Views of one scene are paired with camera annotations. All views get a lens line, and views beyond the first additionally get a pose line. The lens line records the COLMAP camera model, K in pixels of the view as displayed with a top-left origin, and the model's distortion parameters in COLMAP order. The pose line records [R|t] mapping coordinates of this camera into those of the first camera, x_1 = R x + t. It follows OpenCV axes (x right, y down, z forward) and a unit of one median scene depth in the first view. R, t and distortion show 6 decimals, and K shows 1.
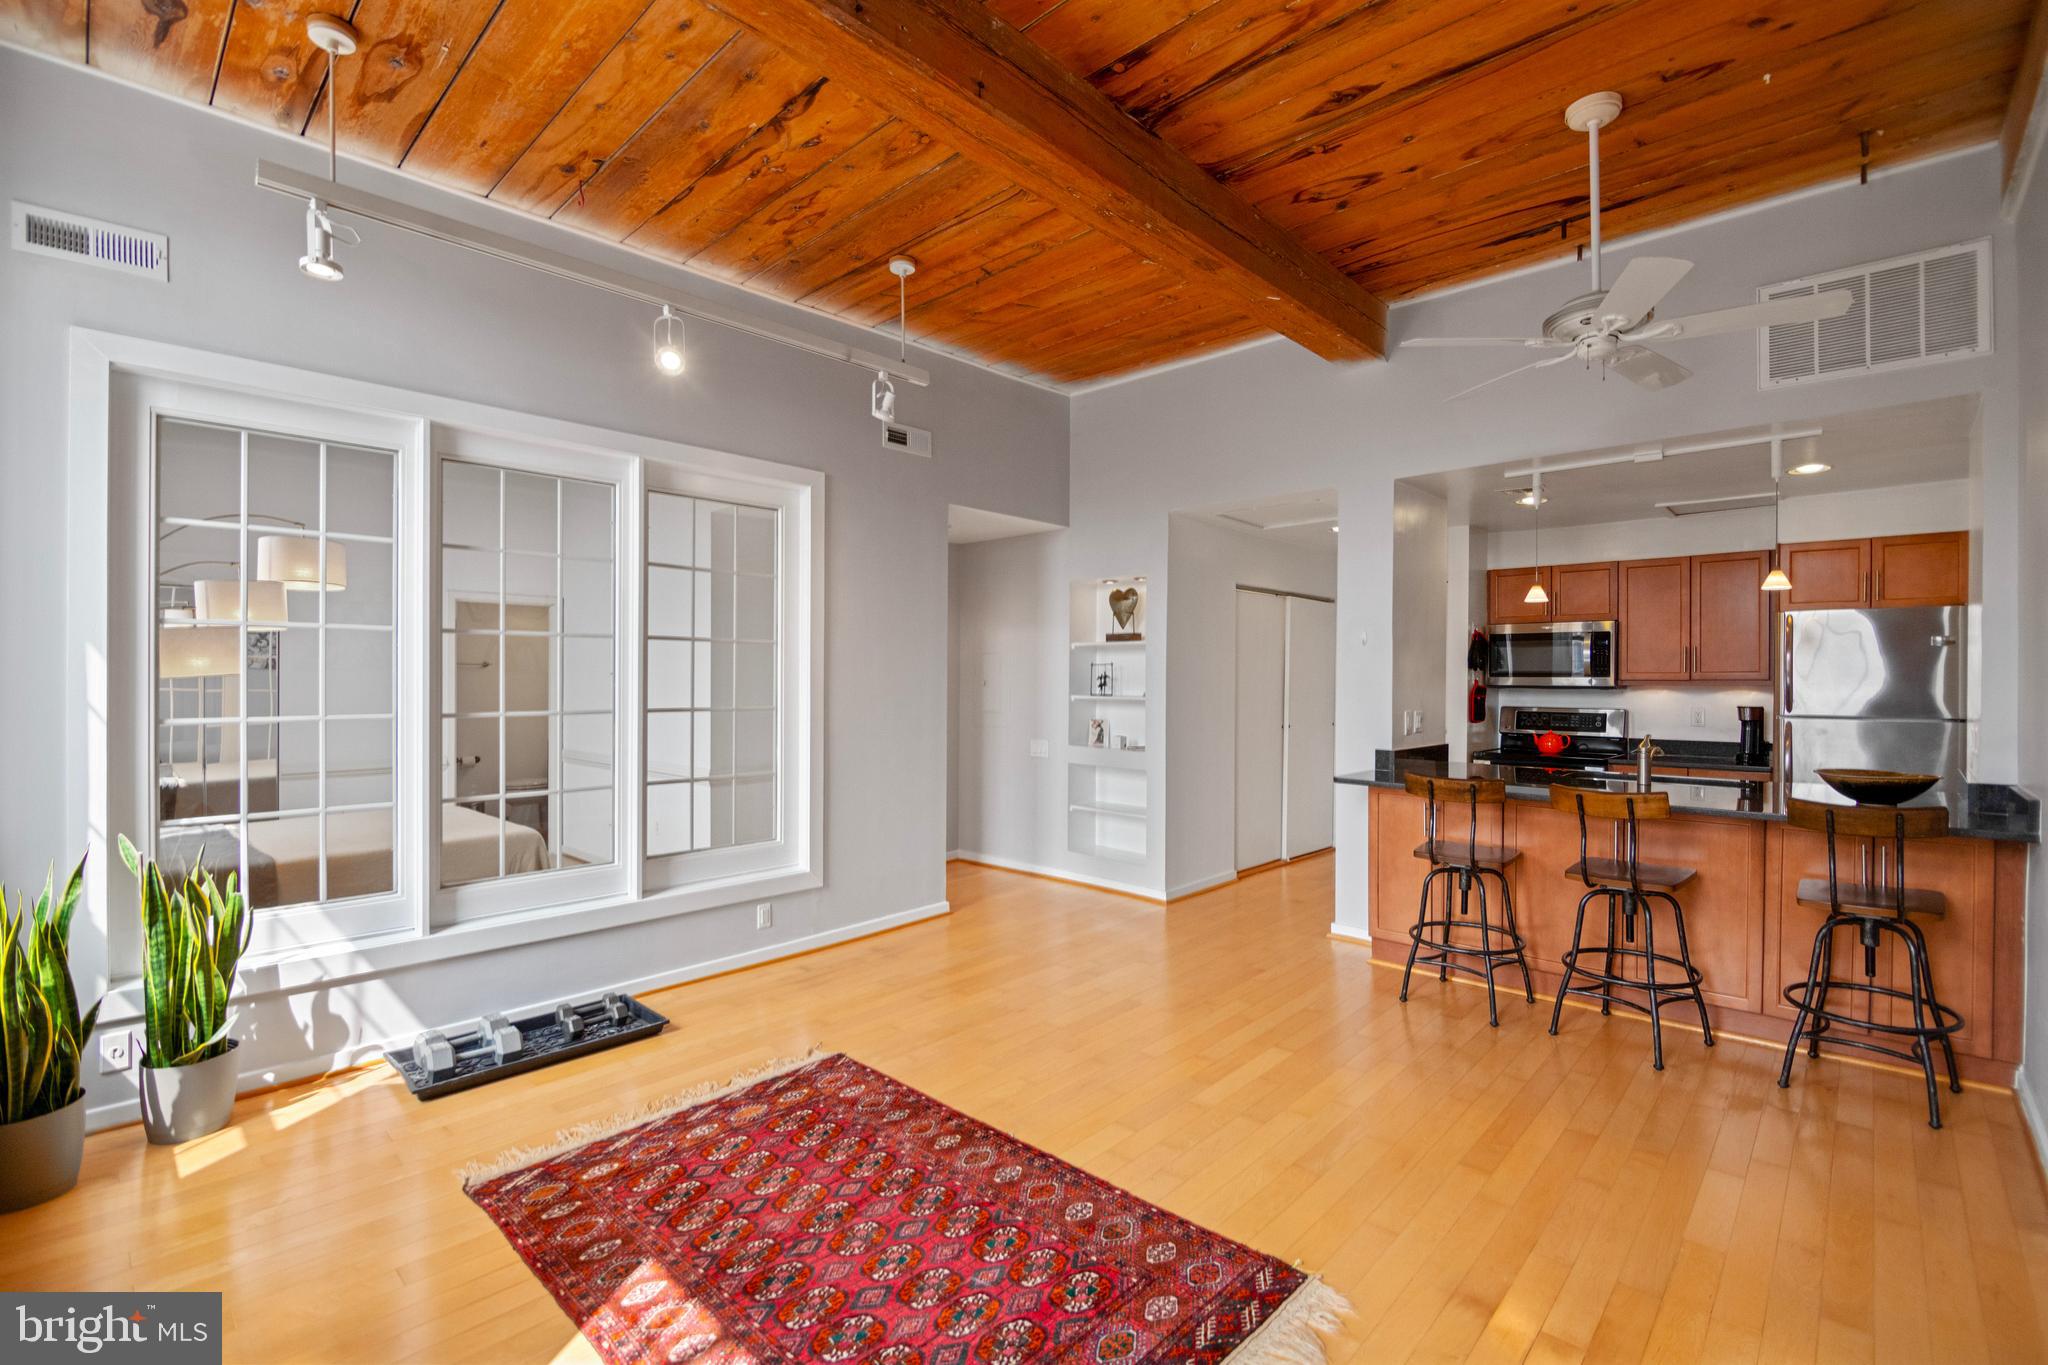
lens RADIAL K [[921.1, 0, 1021.8], [0, 921.1, 683.4], [0, 0, 1]] dist [-0.010380, -0.003198]
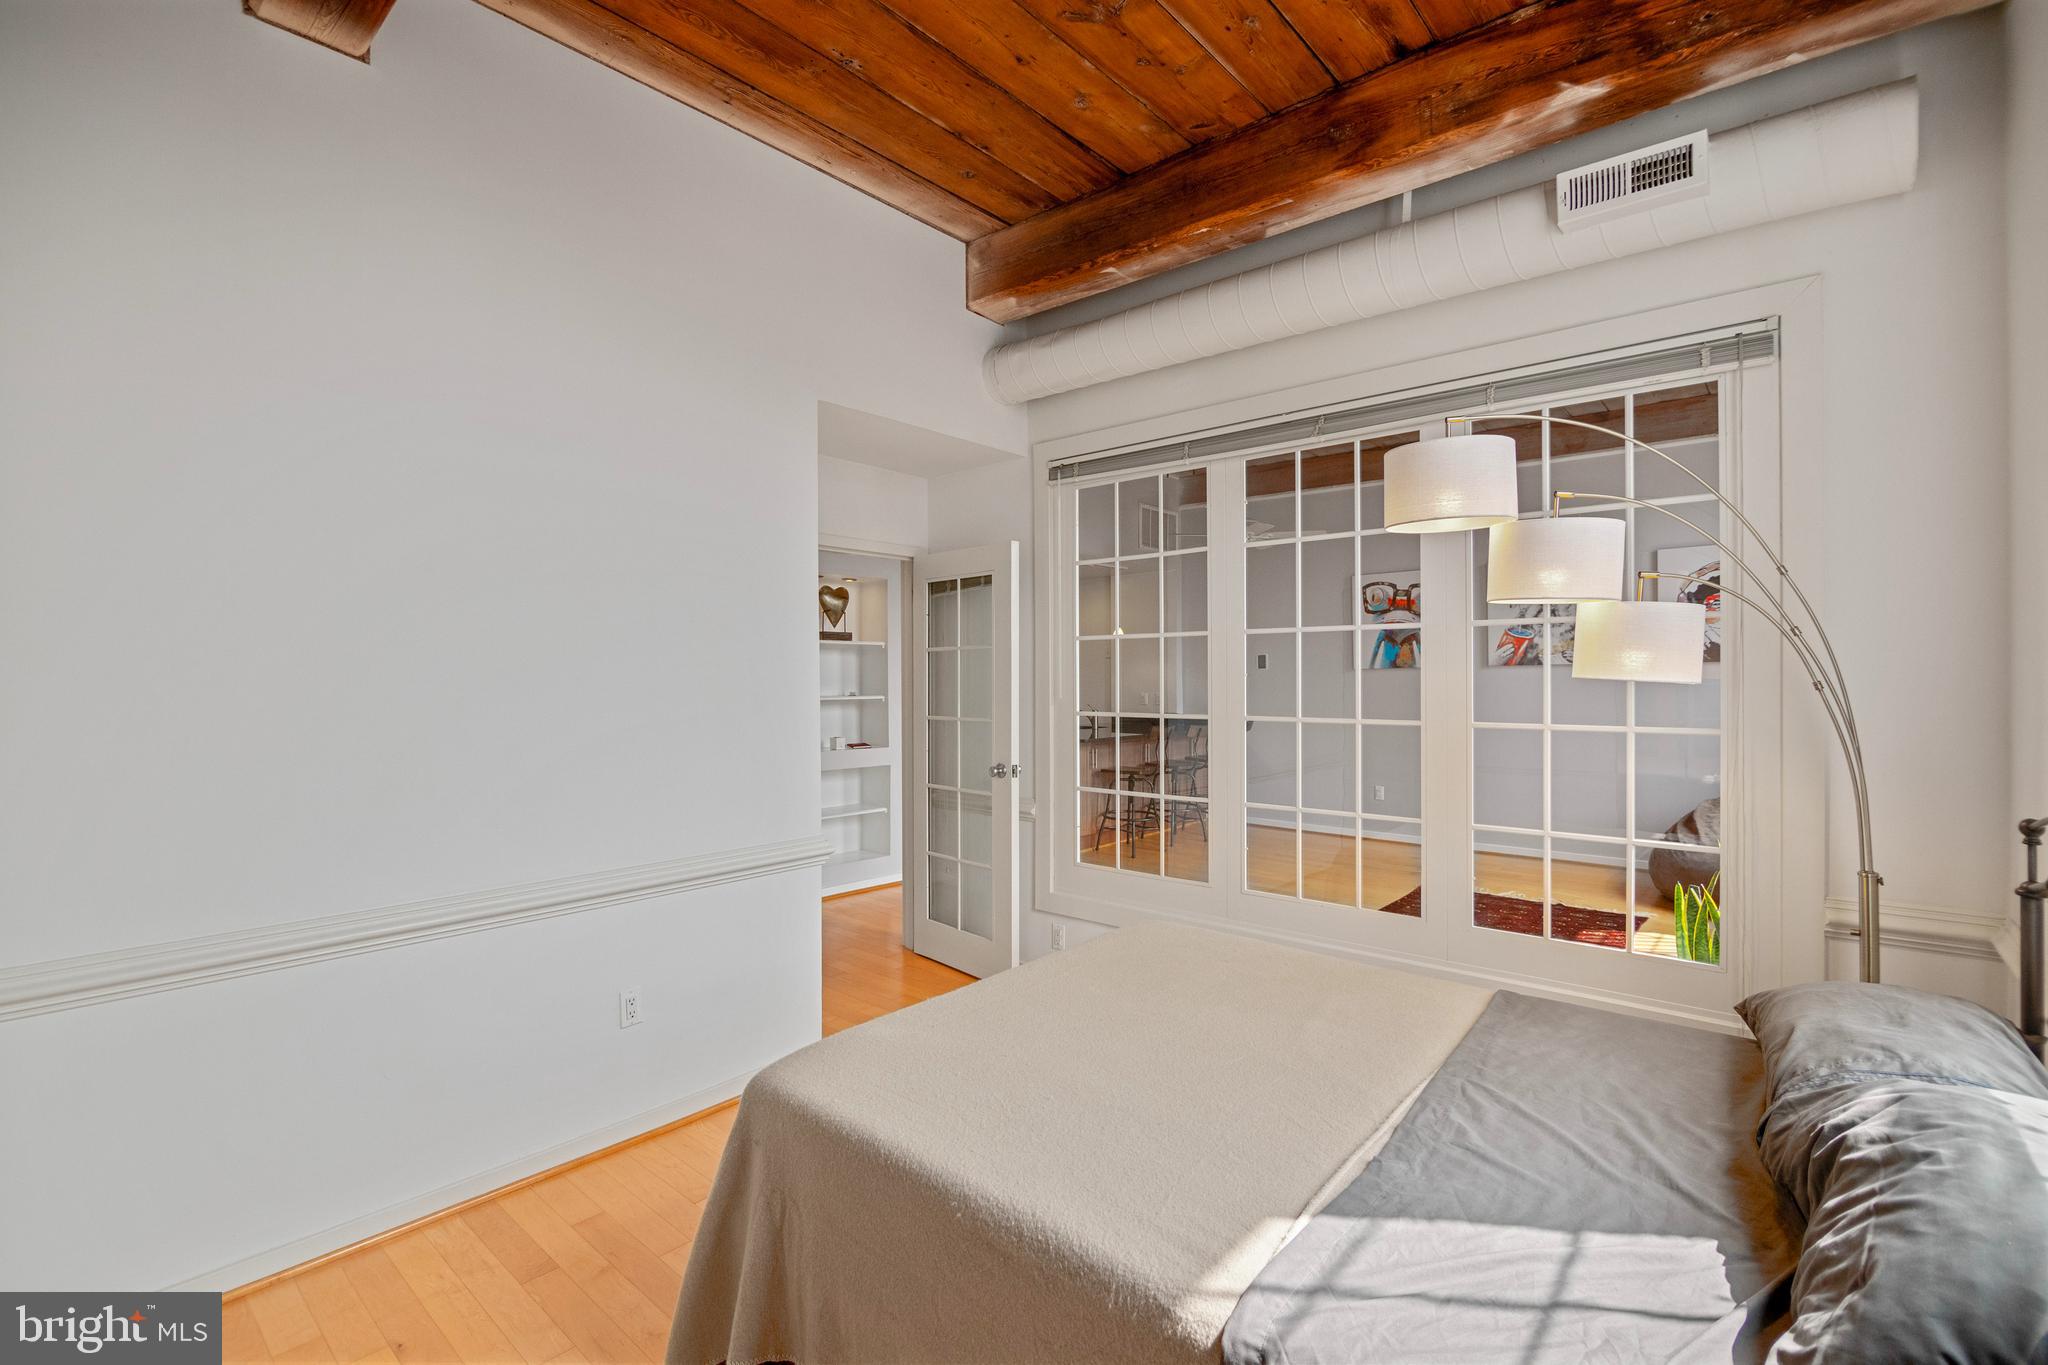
lens RADIAL K [[921.1, 0, 1043.2], [0, 921.1, 678.4], [0, 0, 1]] dist [-0.010380, -0.003198]
pose [[-0.051969, -0.006963, 0.998624, -1.480486], [0.007155, 0.999947, 0.007345, -0.017709], [-0.998623, 0.007527, -0.051916, 1.387712]]
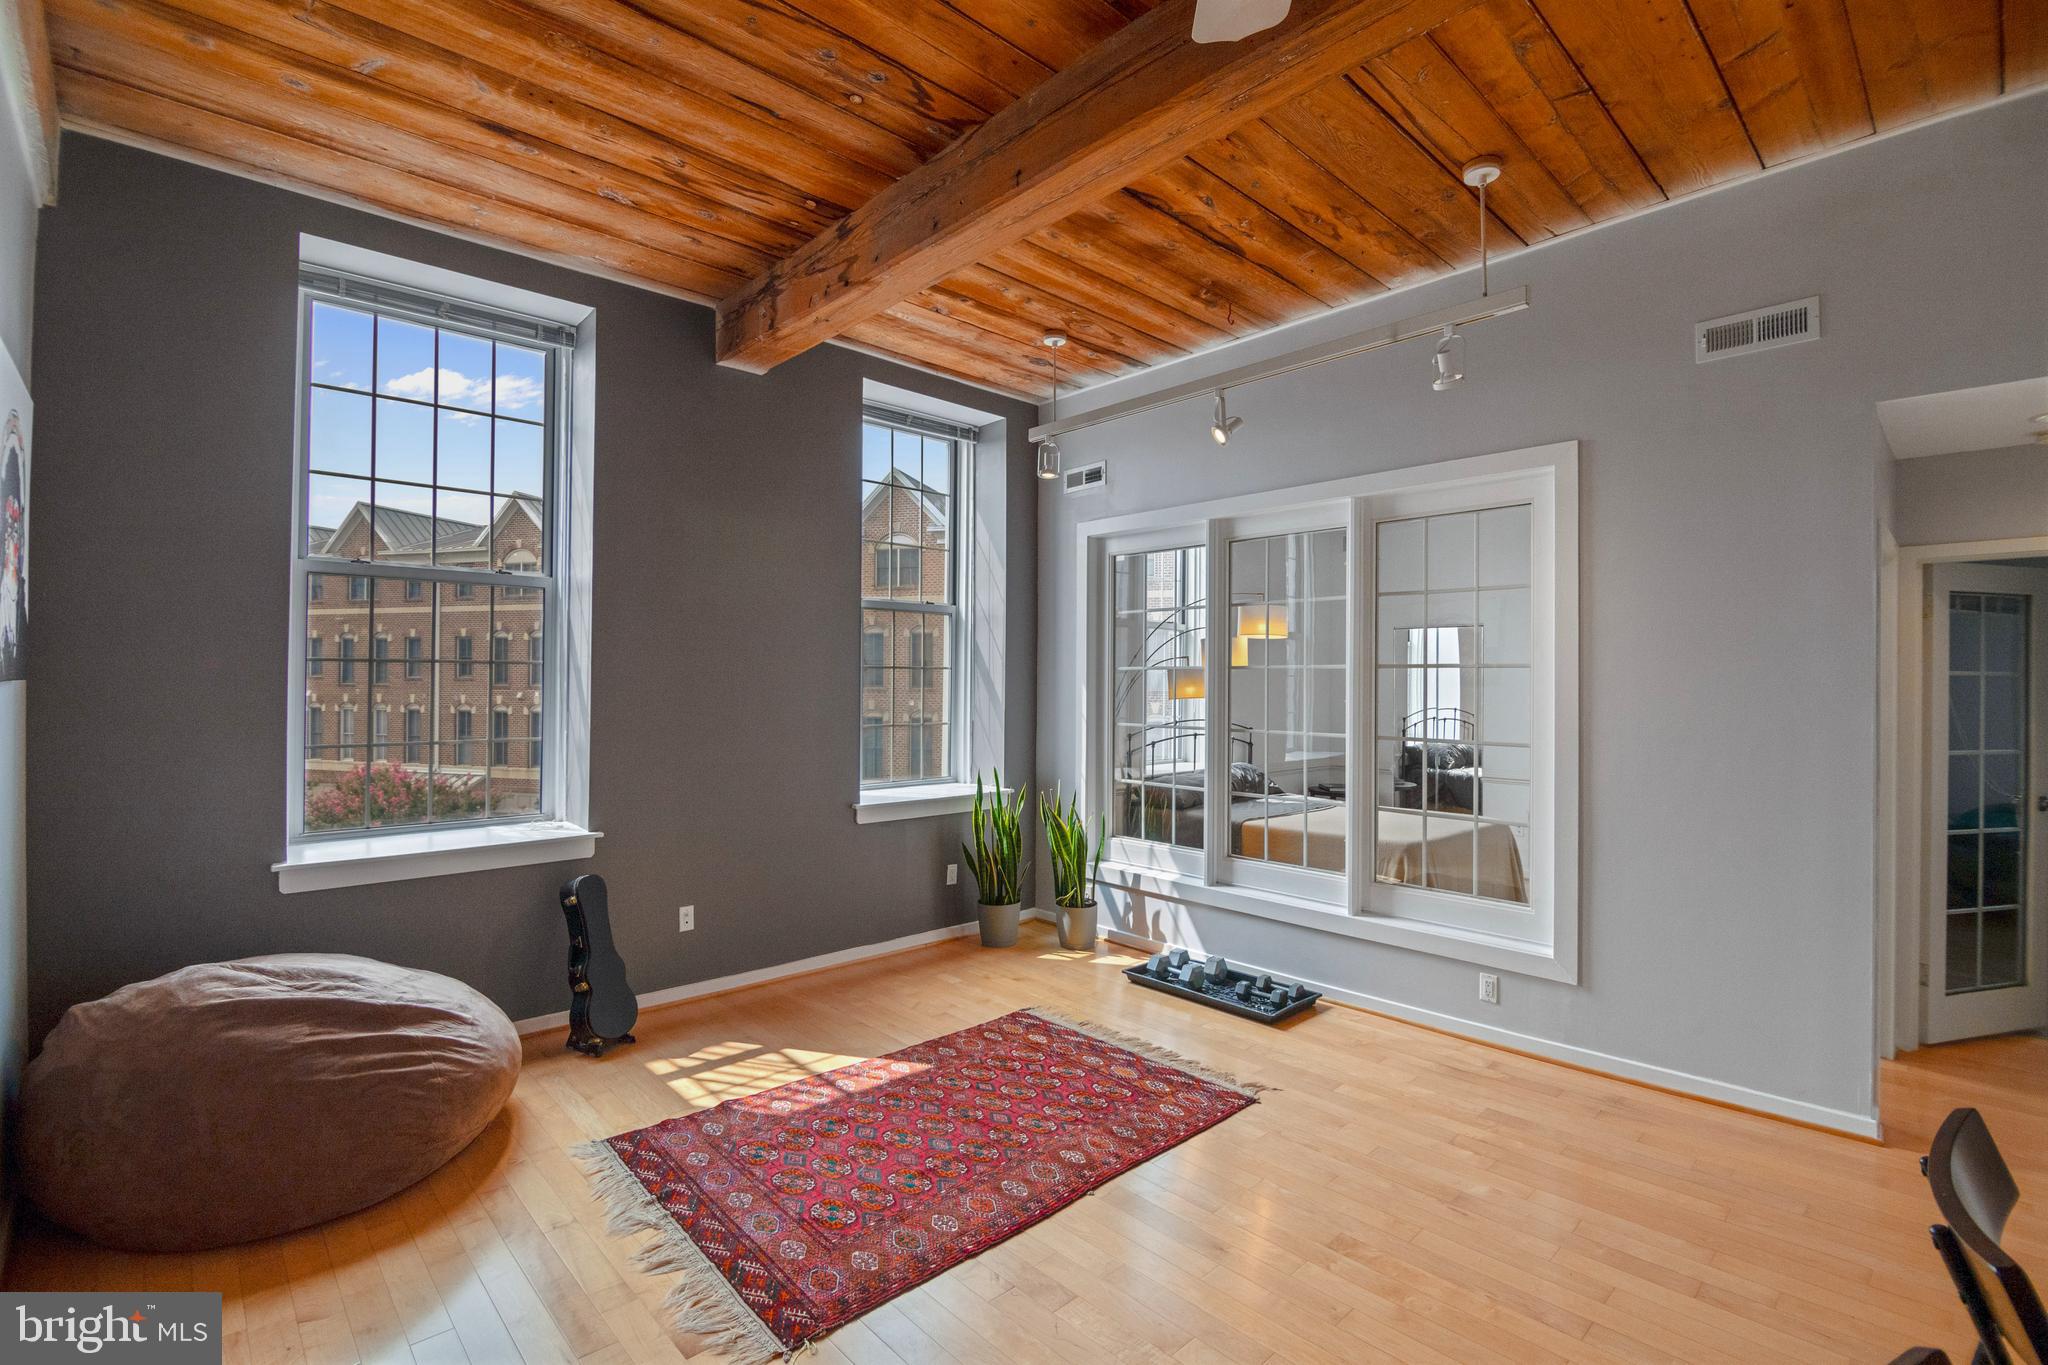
lens RADIAL K [[921.1, 0, 1018.5], [0, 921.1, 676.0], [0, 0, 1]] dist [-0.010380, -0.003198]
pose [[-0.074795, -0.009905, -0.997150, 0.750255], [-0.009285, 0.999914, -0.009236, -0.029754], [0.997156, 0.008568, -0.074881, 0.780464]]
